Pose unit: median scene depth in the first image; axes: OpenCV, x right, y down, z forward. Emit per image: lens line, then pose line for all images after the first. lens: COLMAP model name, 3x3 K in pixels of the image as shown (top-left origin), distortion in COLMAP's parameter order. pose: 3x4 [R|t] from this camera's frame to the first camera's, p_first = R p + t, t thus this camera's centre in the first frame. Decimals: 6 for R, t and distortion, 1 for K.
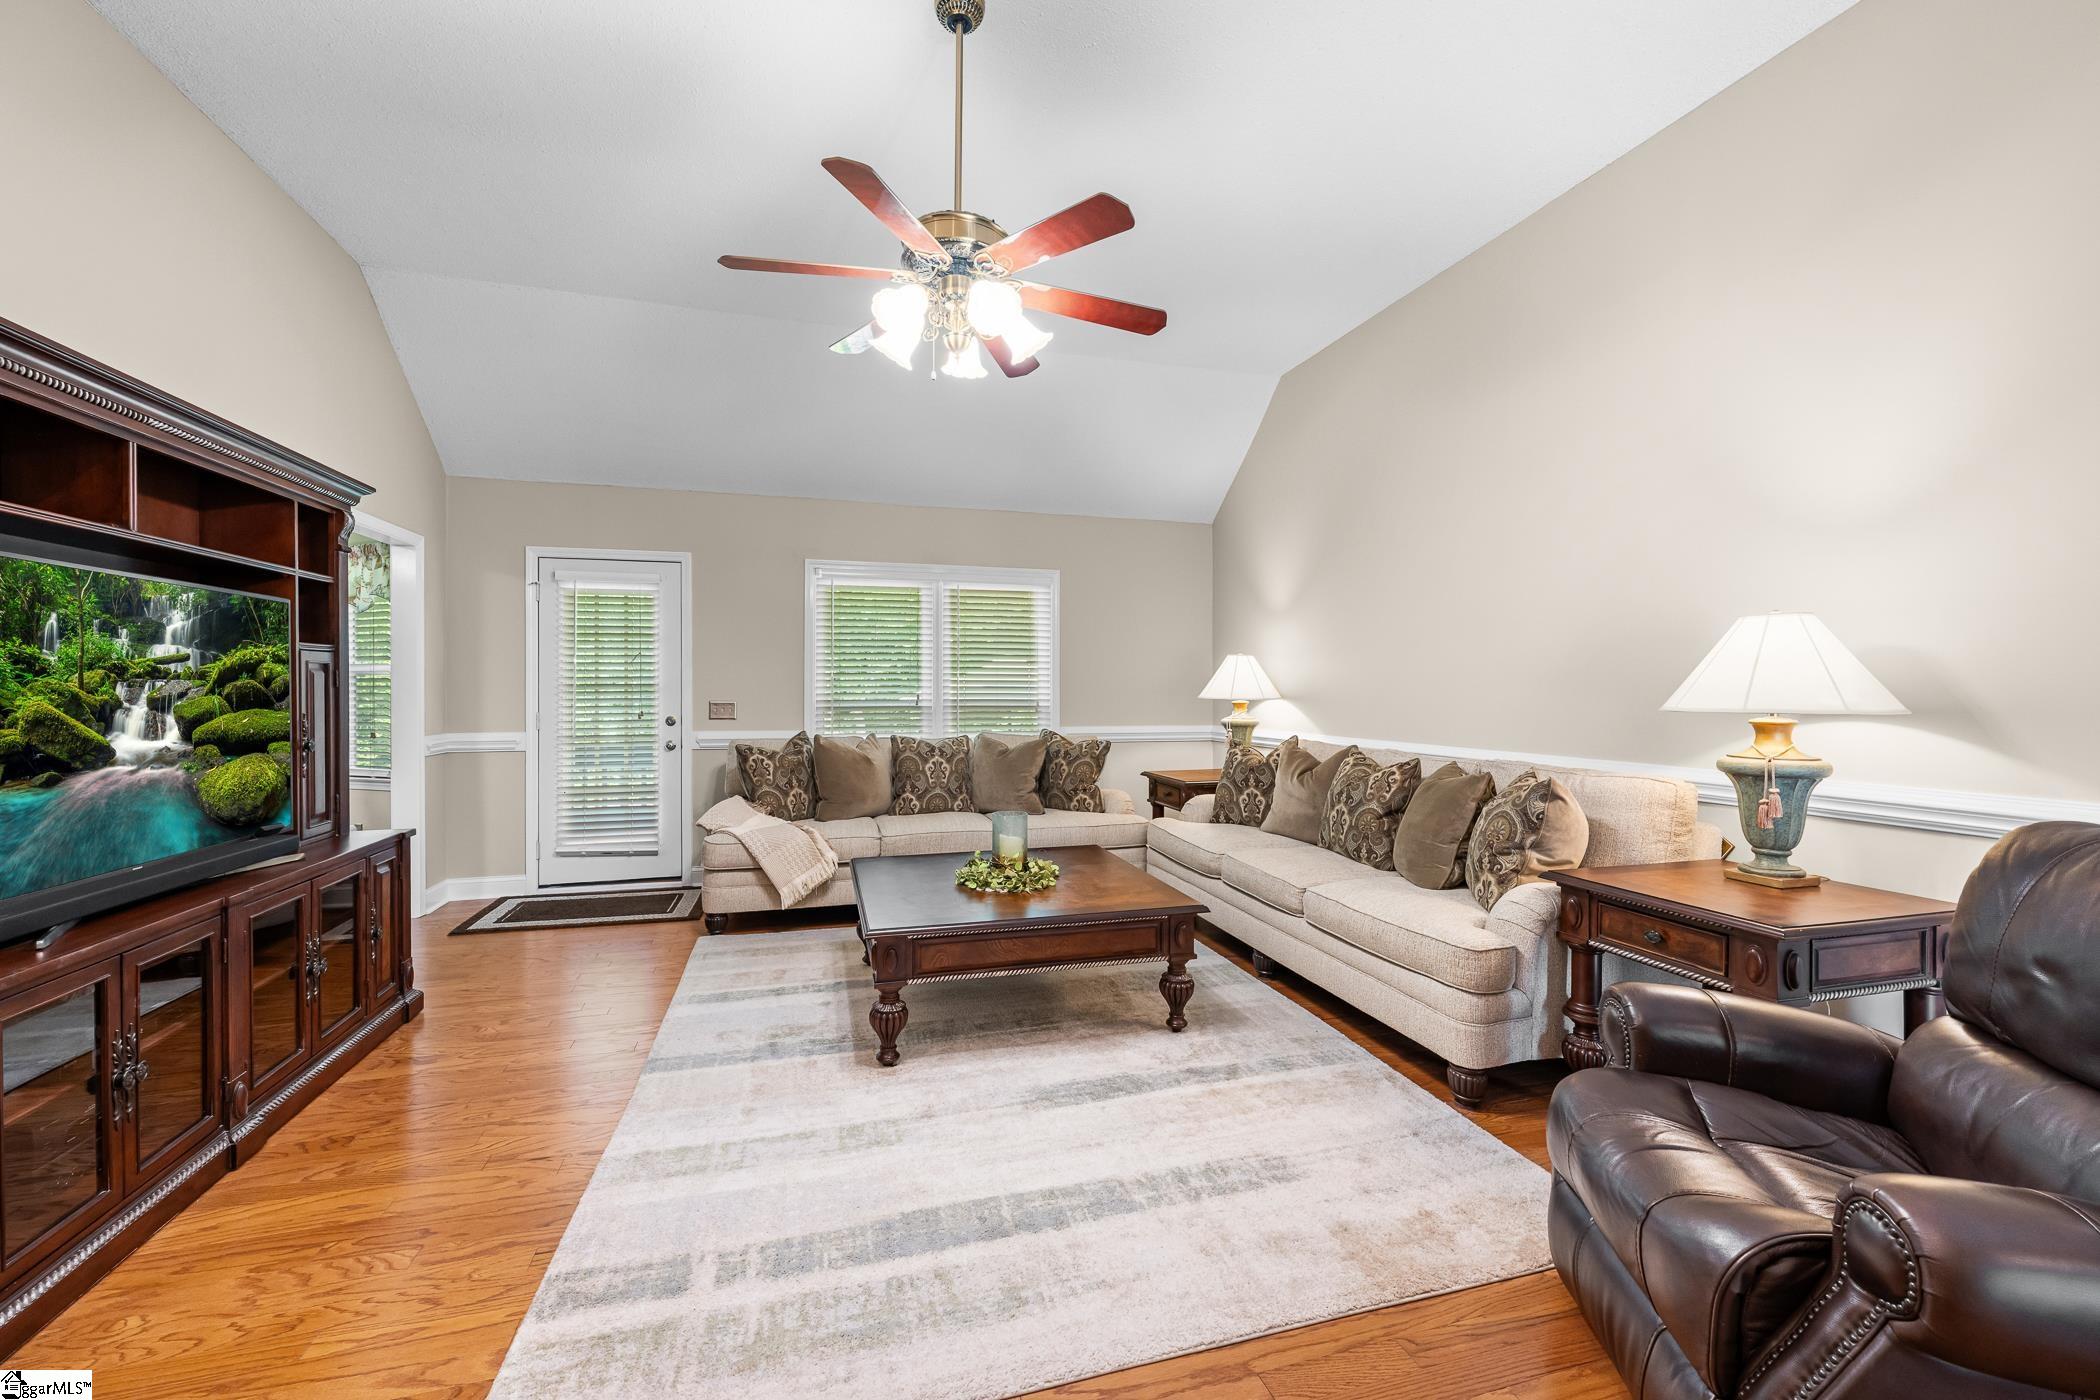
lens RADIAL K [[830.9, 0, 1048.7], [0, 830.9, 696.5], [0, 0, 1]] dist [0.000189, -0.000034]
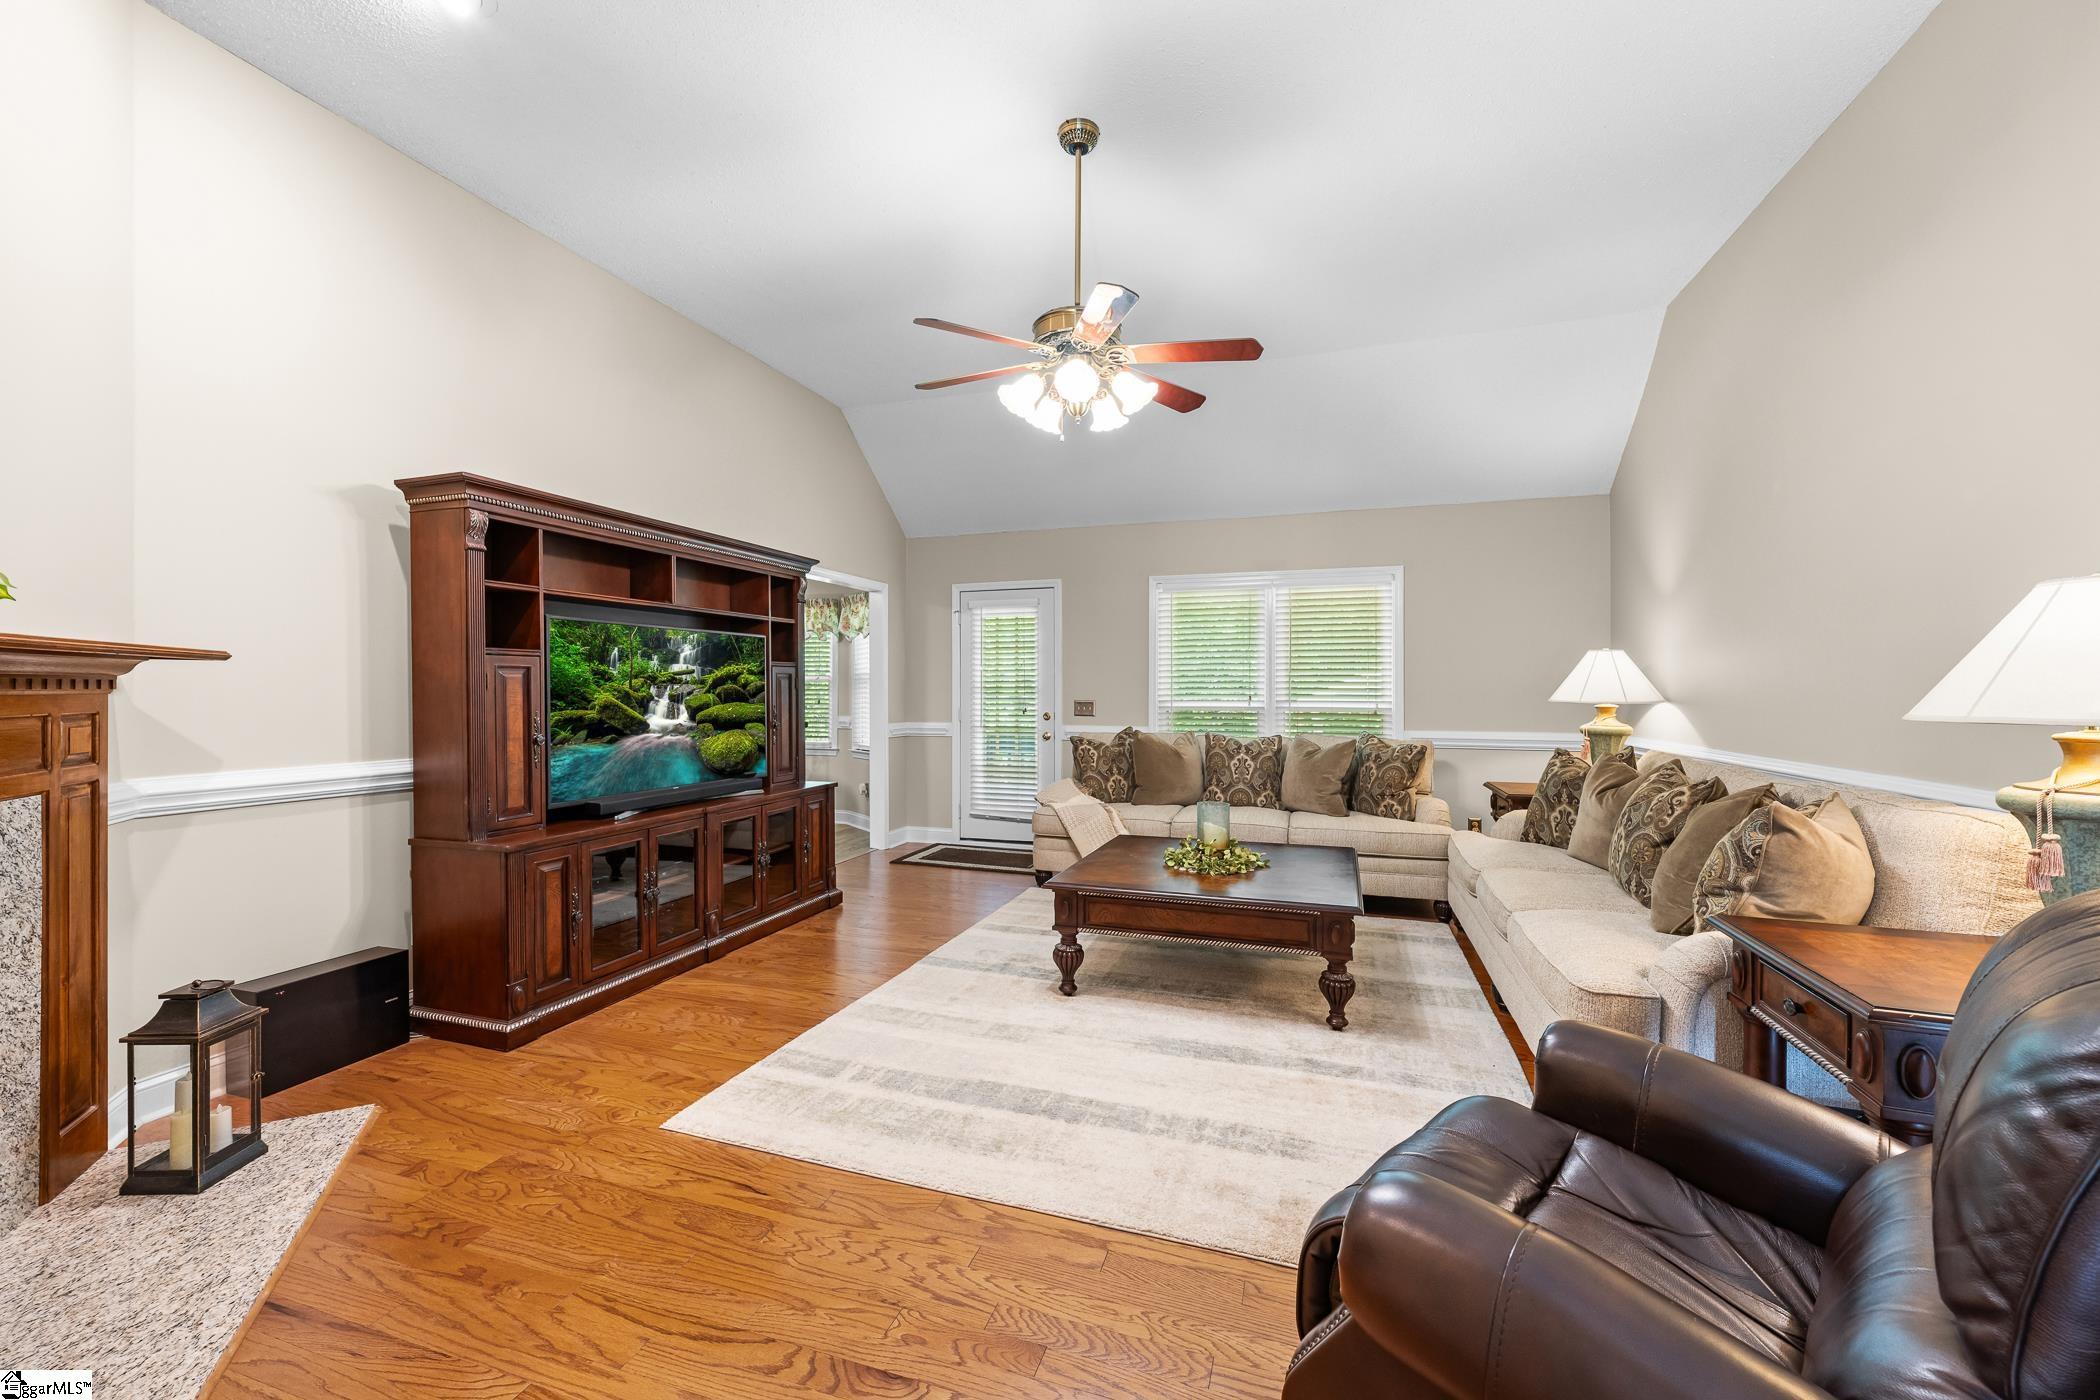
lens RADIAL K [[830.9, 0, 1048.7], [0, 830.9, 696.5], [0, 0, 1]] dist [0.000189, -0.000034]
pose [[0.822669, 0.004406, -0.568503, 0.446235], [-0.006108, 0.999981, -0.001088, 0.002207], [0.568487, 0.004368, 0.822680, -0.029517]]
